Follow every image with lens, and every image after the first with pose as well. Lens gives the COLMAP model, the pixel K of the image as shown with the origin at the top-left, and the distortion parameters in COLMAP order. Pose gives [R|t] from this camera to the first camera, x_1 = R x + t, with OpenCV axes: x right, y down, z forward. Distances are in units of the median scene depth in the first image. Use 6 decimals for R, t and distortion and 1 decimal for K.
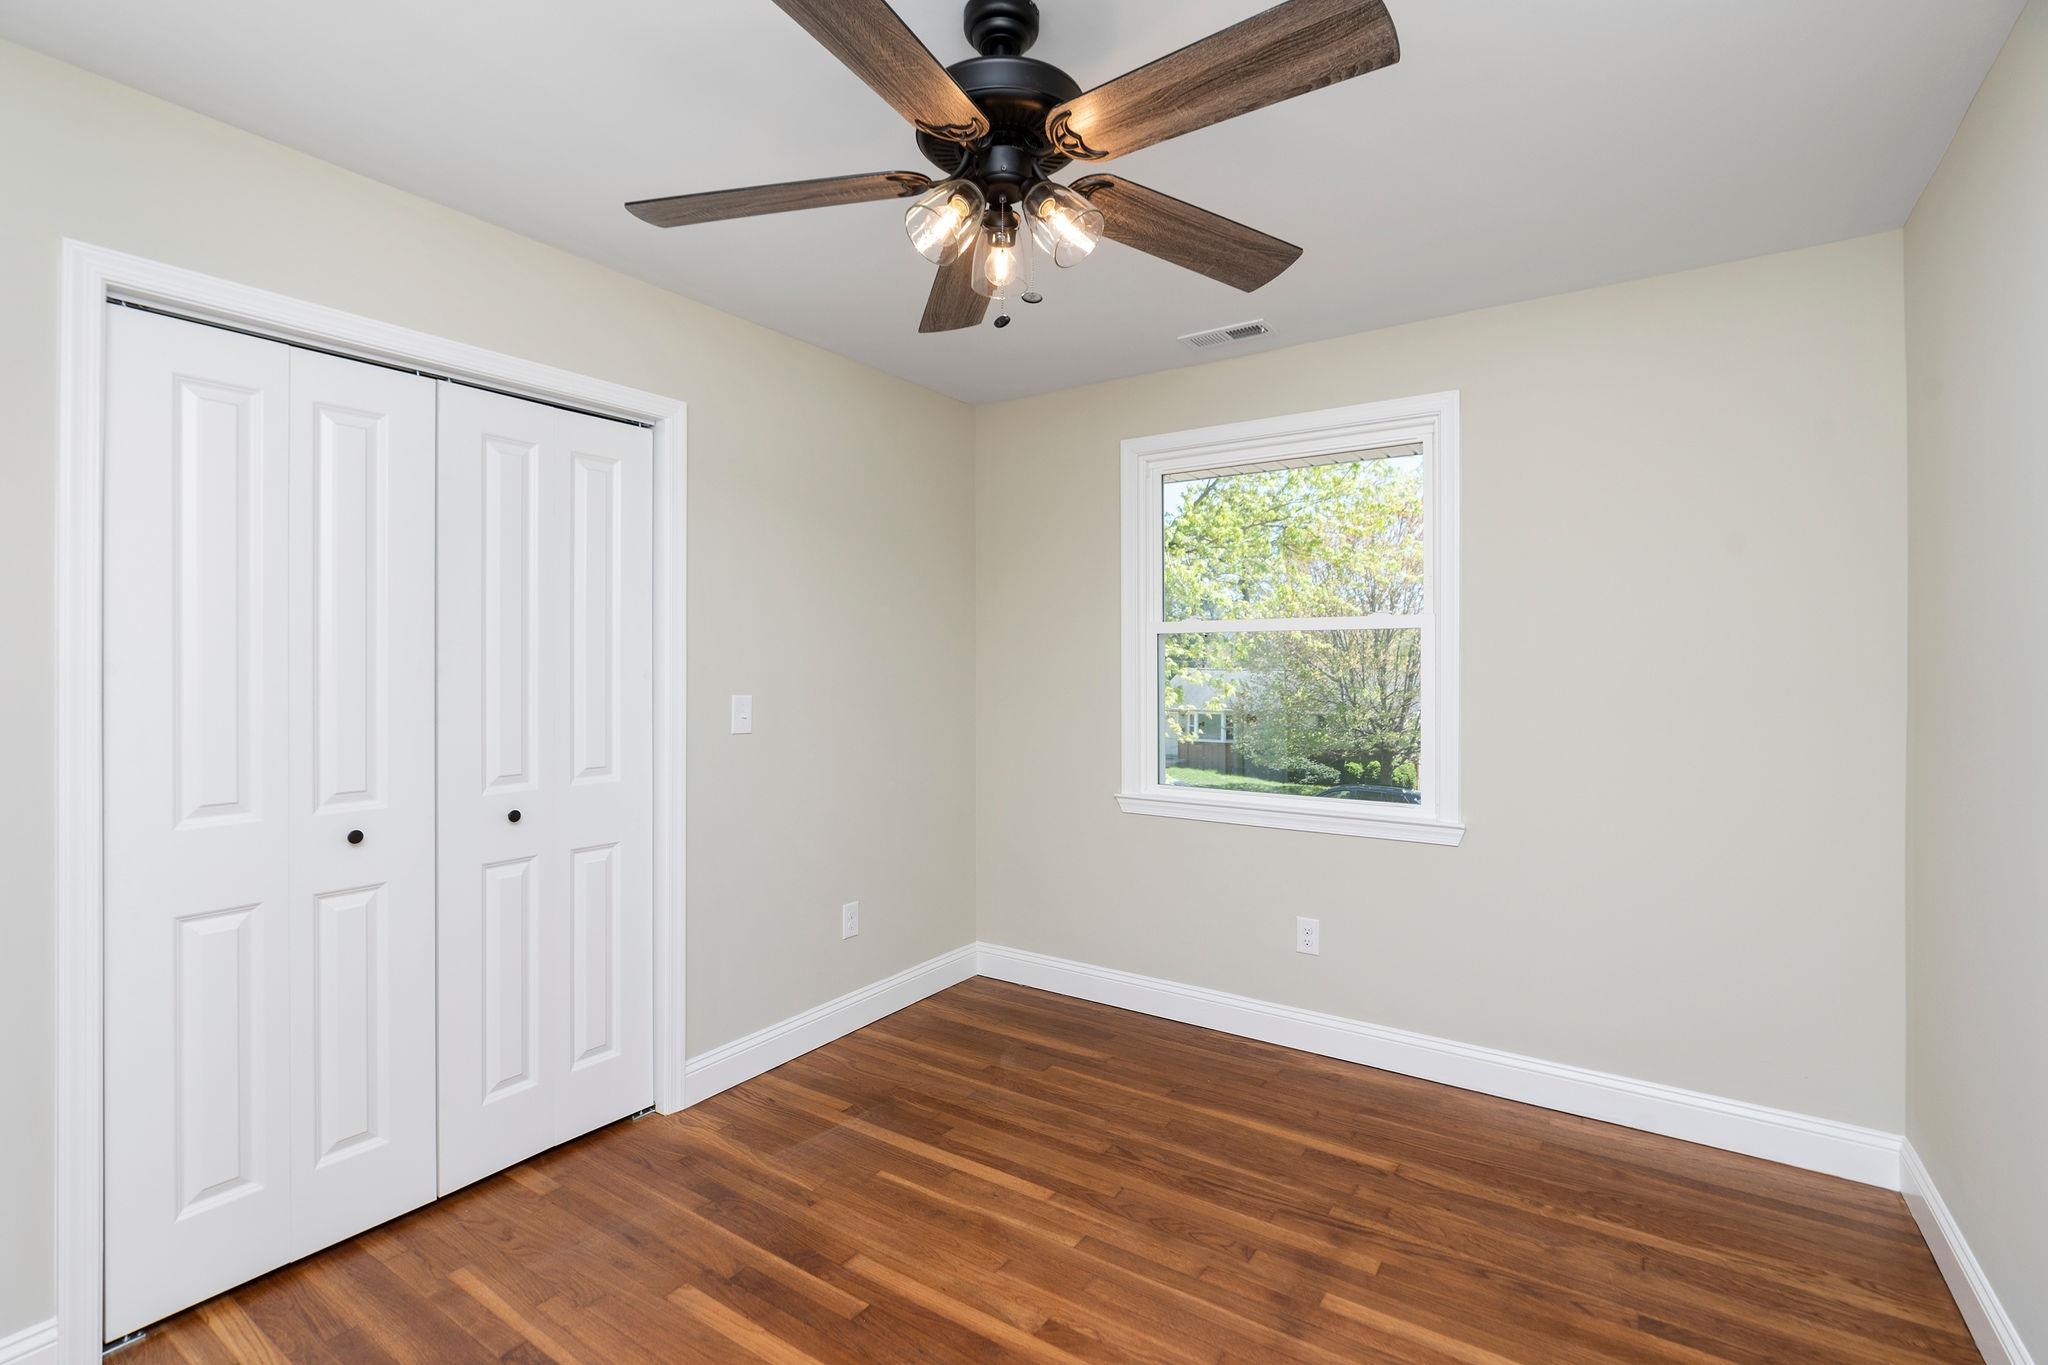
lens RADIAL K [[938.7, 0, 1037.1], [0, 938.7, 666.6], [0, 0, 1]] dist [0.002666, 0.000137]
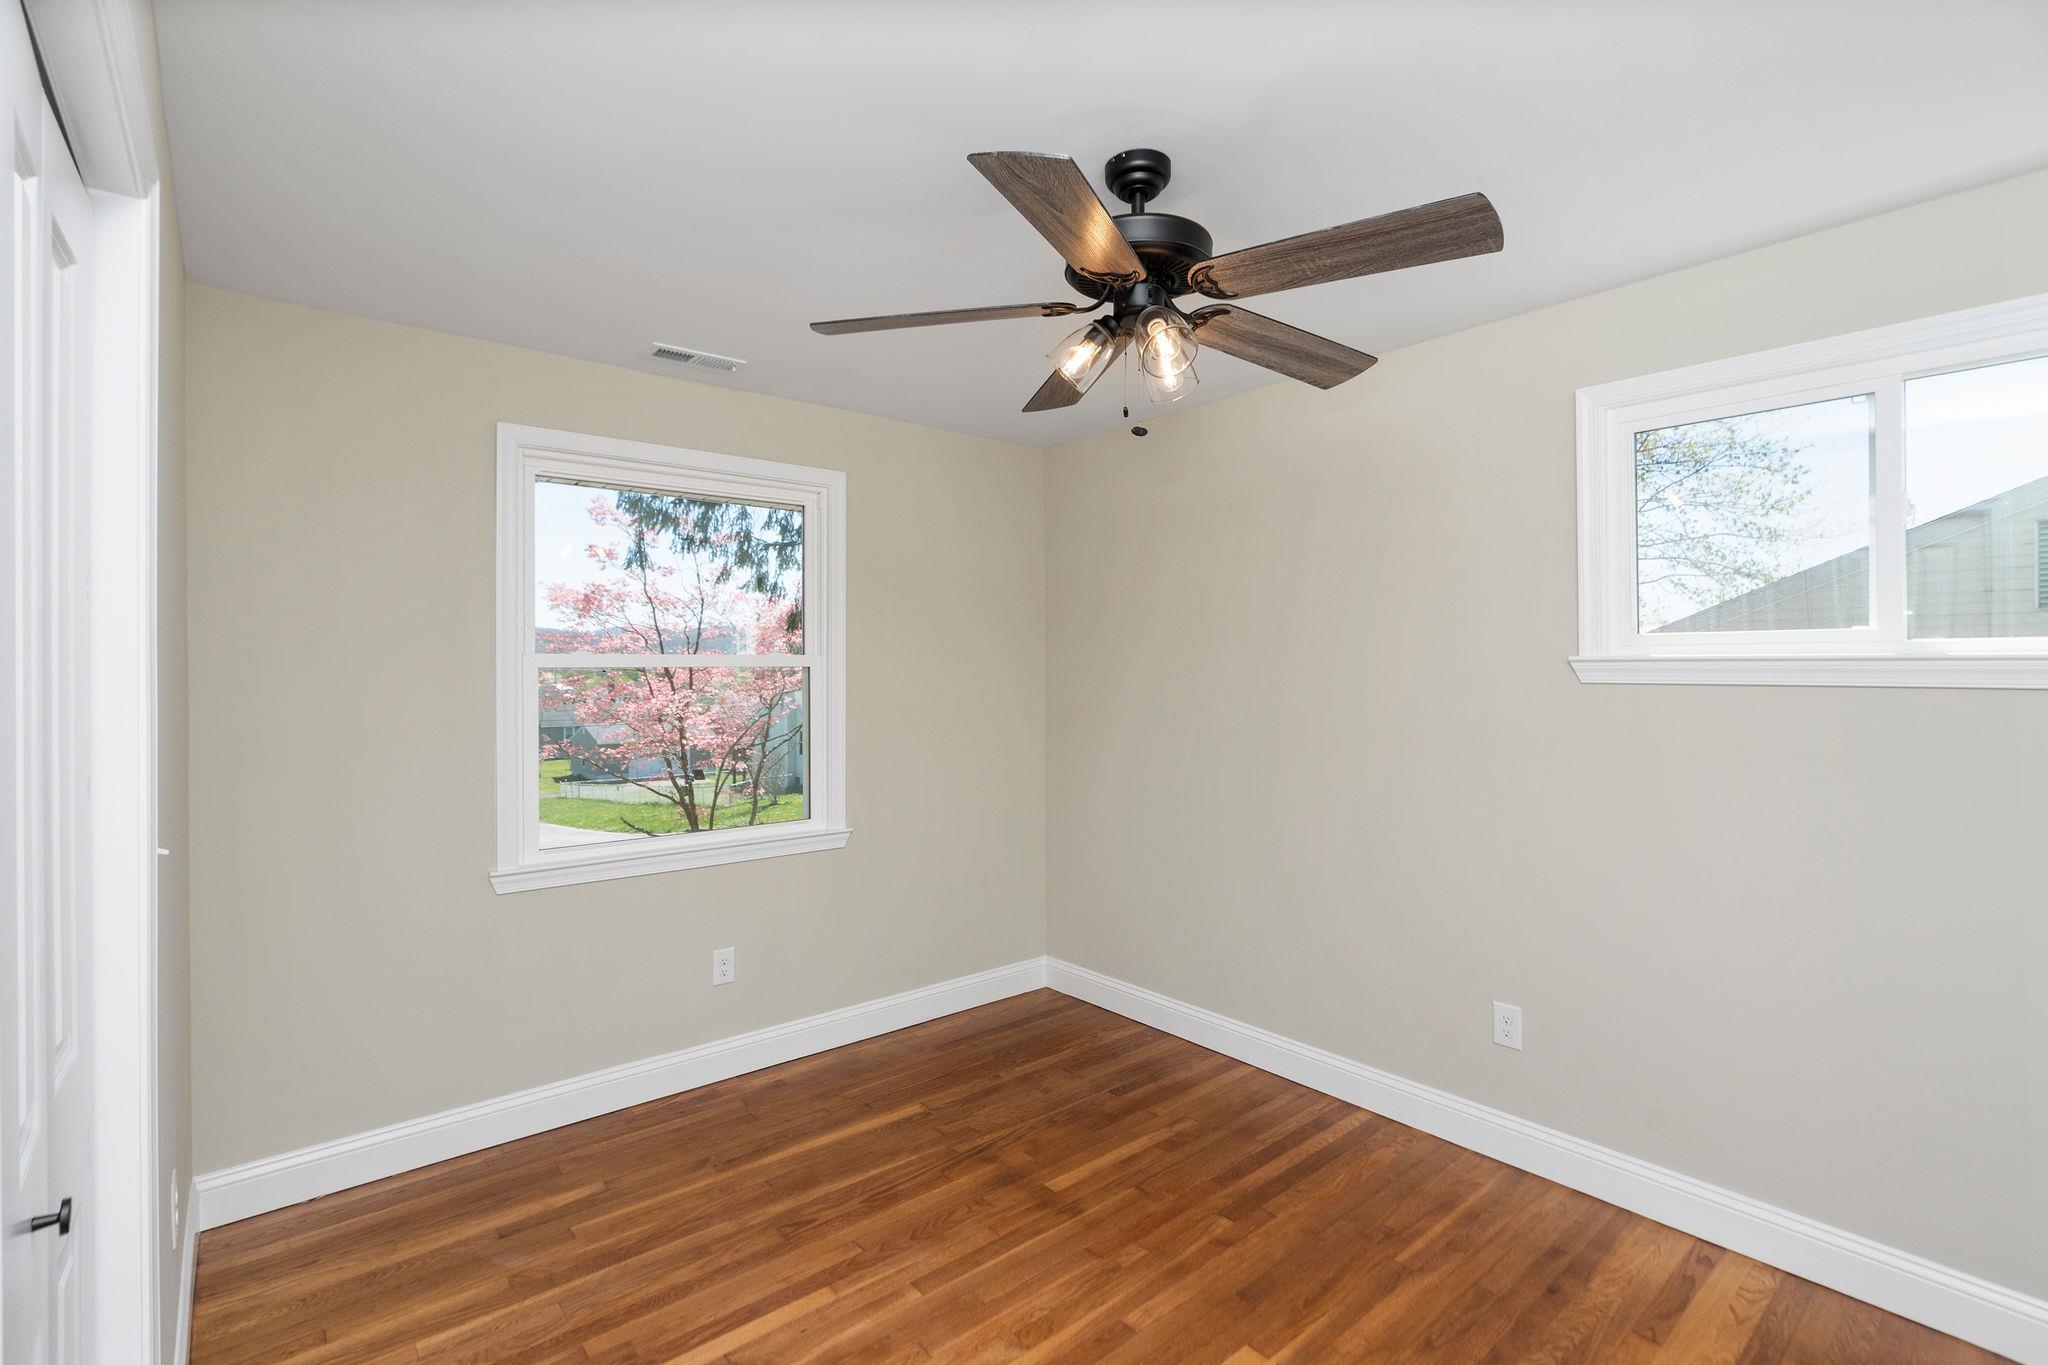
lens RADIAL K [[938.7, 0, 983.4], [0, 938.7, 664.4], [0, 0, 1]] dist [0.002666, 0.000137]
pose [[0.294824, 0.003713, 0.955544, -0.759259], [0.002315, 0.999987, -0.004600, -0.046700], [-0.955549, 0.003568, 0.294812, 0.530839]]
